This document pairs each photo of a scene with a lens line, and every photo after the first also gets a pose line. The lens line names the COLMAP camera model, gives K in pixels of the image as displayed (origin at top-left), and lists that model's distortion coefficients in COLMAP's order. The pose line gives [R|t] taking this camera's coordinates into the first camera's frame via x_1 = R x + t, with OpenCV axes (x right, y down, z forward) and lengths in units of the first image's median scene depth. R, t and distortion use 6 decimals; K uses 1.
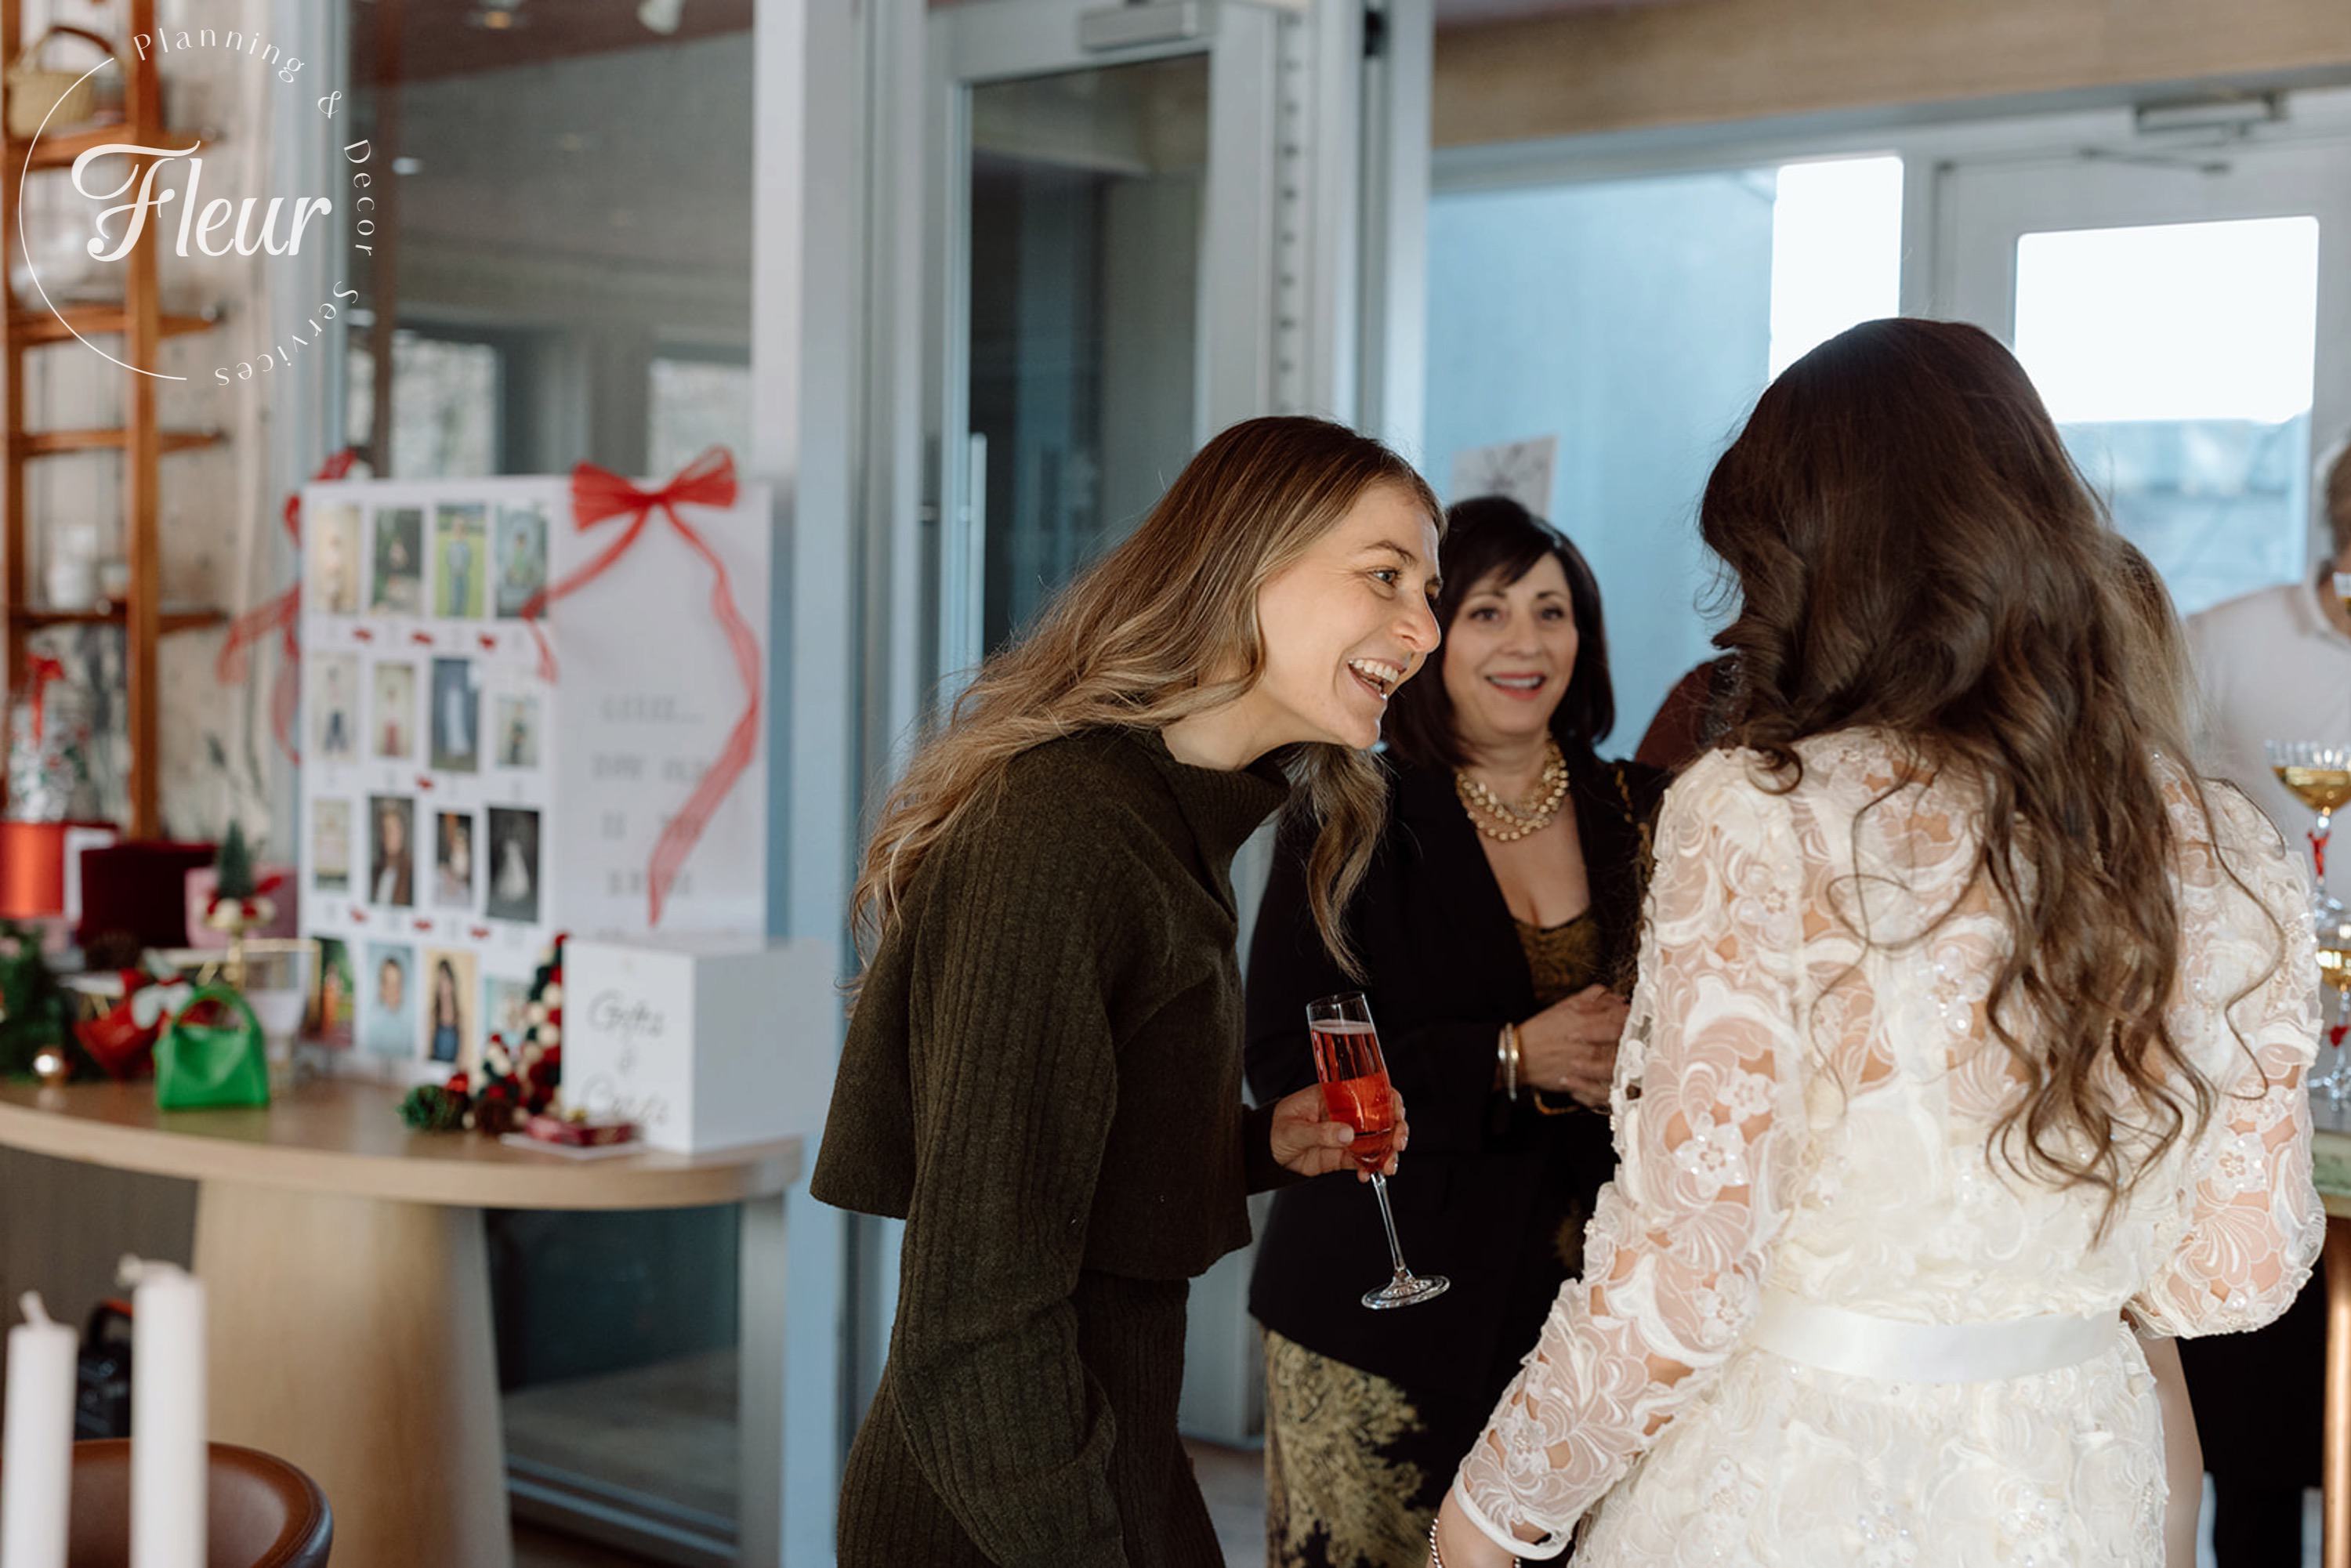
lens RADIAL K [[3379.2, 0, 1175.5], [0, 3379.2, 784.0], [0, 0, 1]] dist [0.013552, -0.018235]
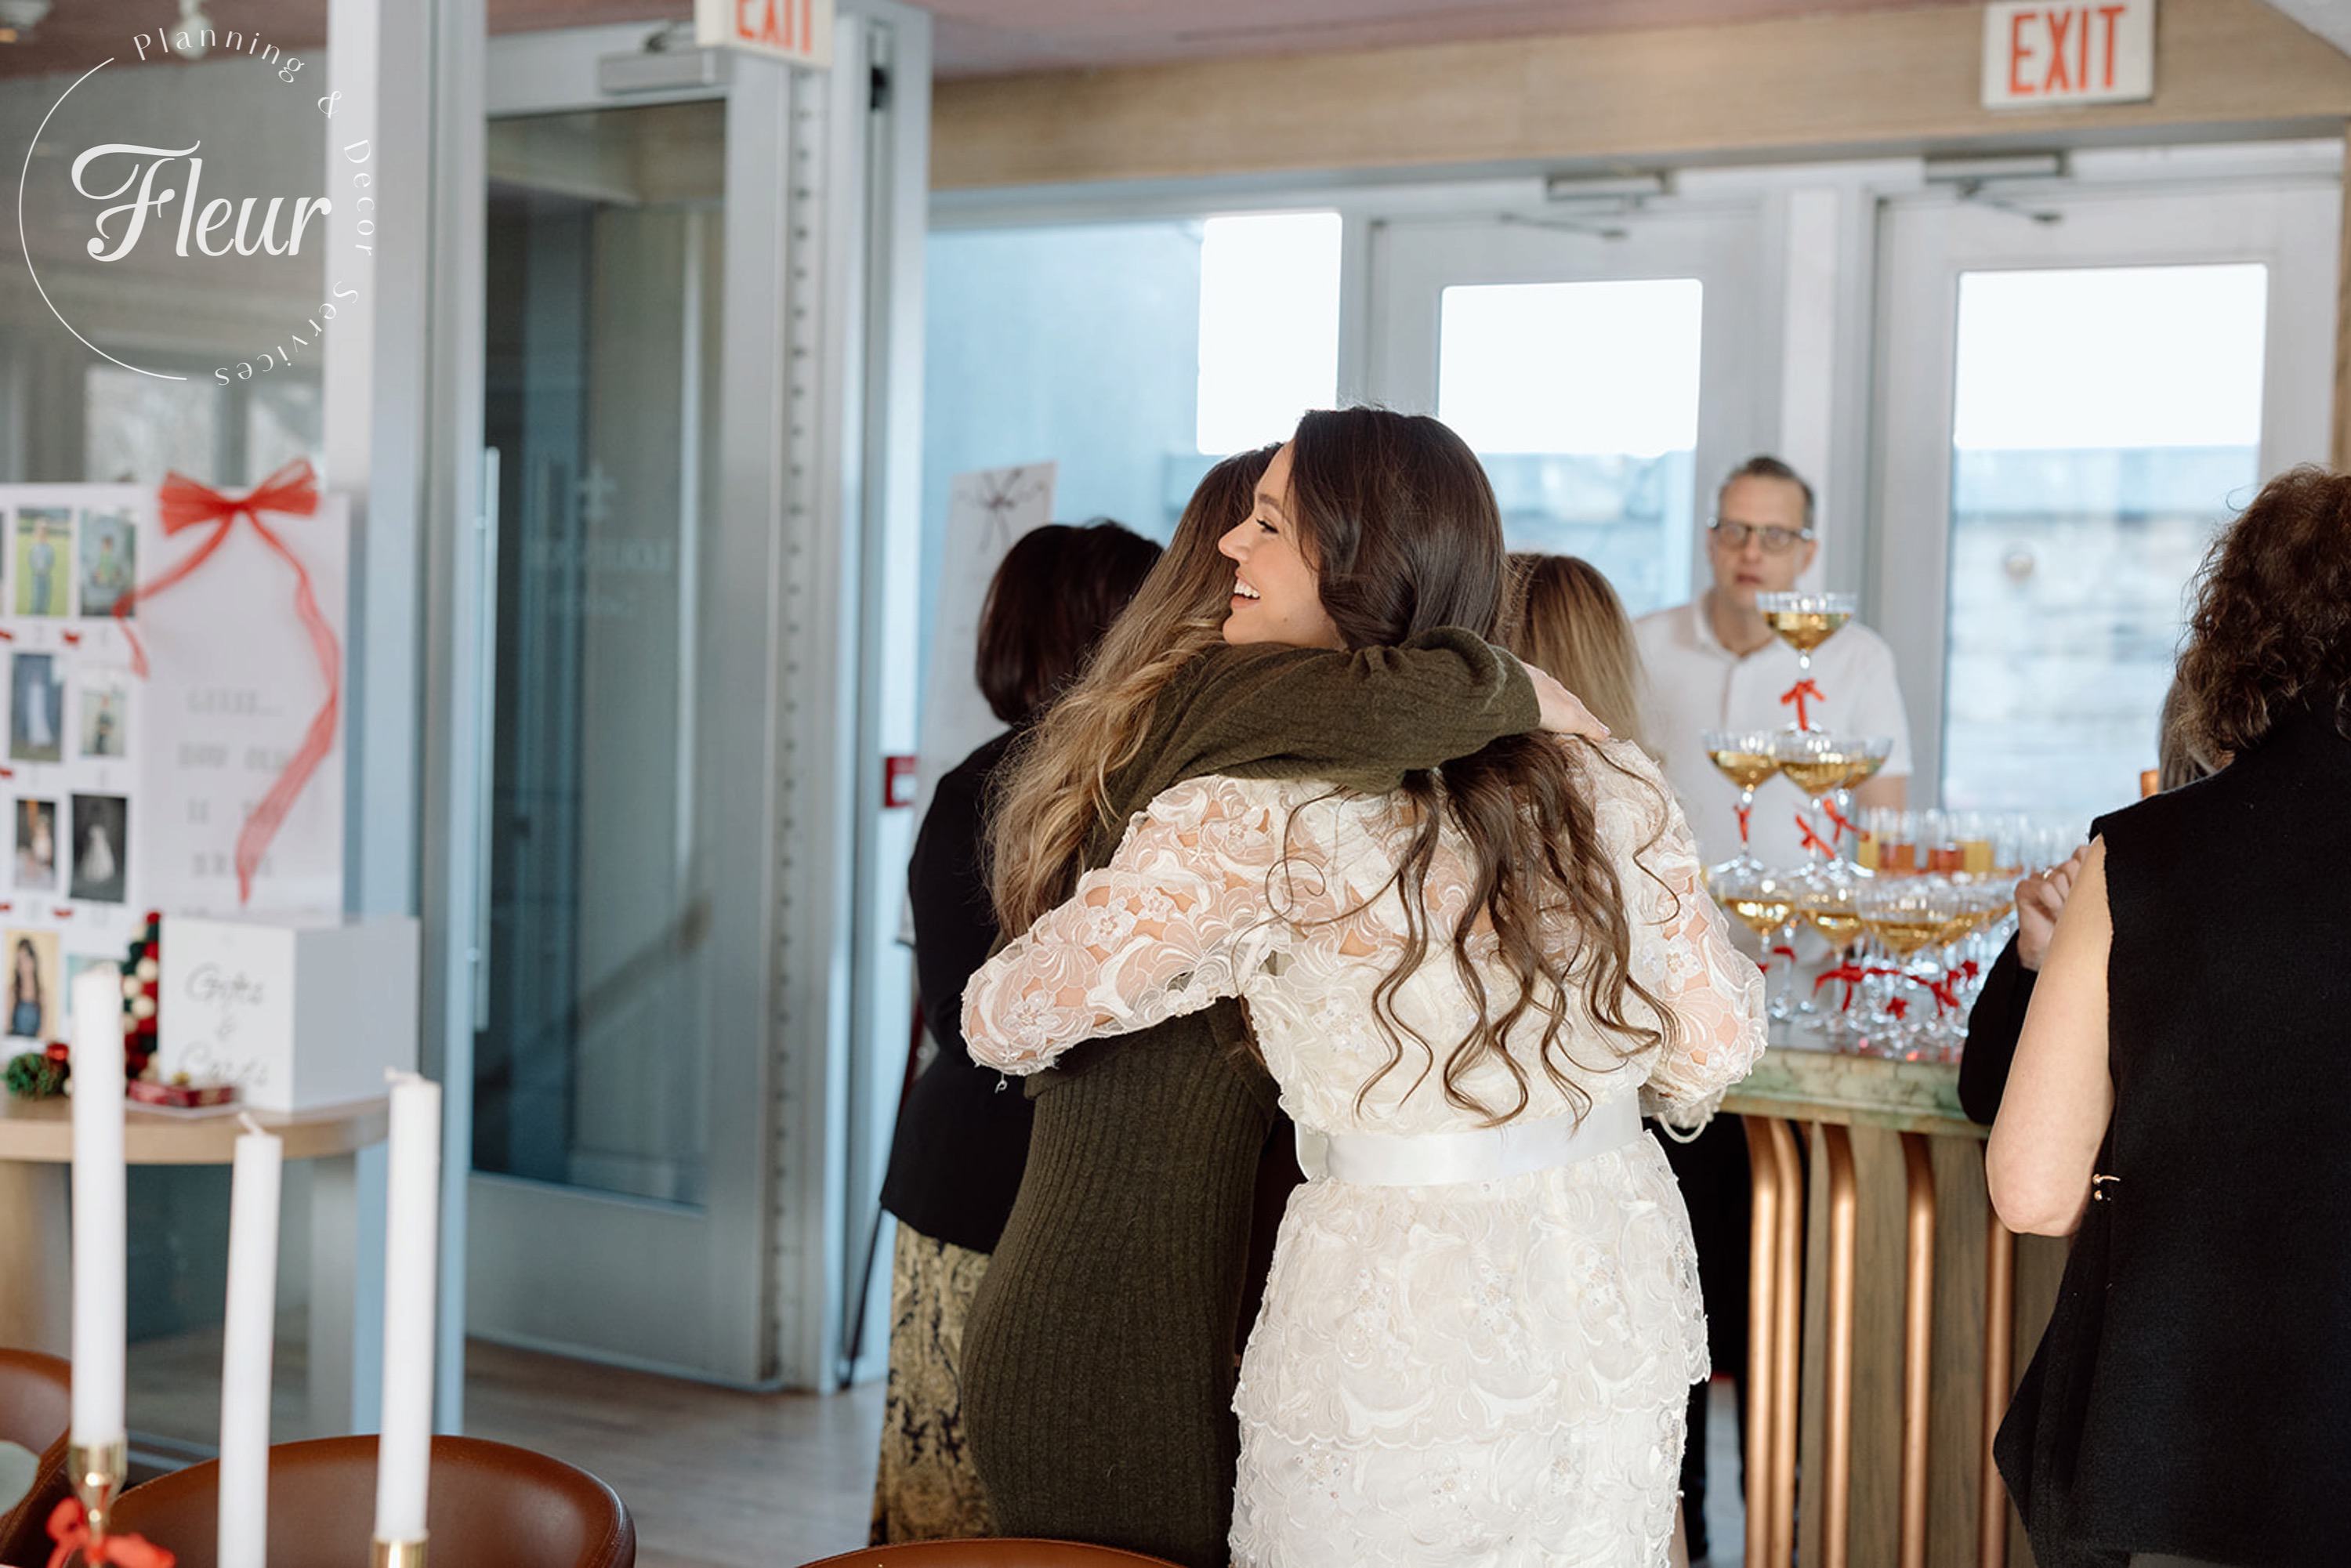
lens RADIAL K [[3341.1, 0, 1175.5], [0, 3341.1, 784.0], [0, 0, 1]] dist [0.012833, -0.007583]
pose [[0.982784, -0.000362, 0.184757, -0.057519], [0.000815, 0.999997, -0.002377, 0.006399], [-0.184756, 0.002487, 0.982781, -0.095875]]
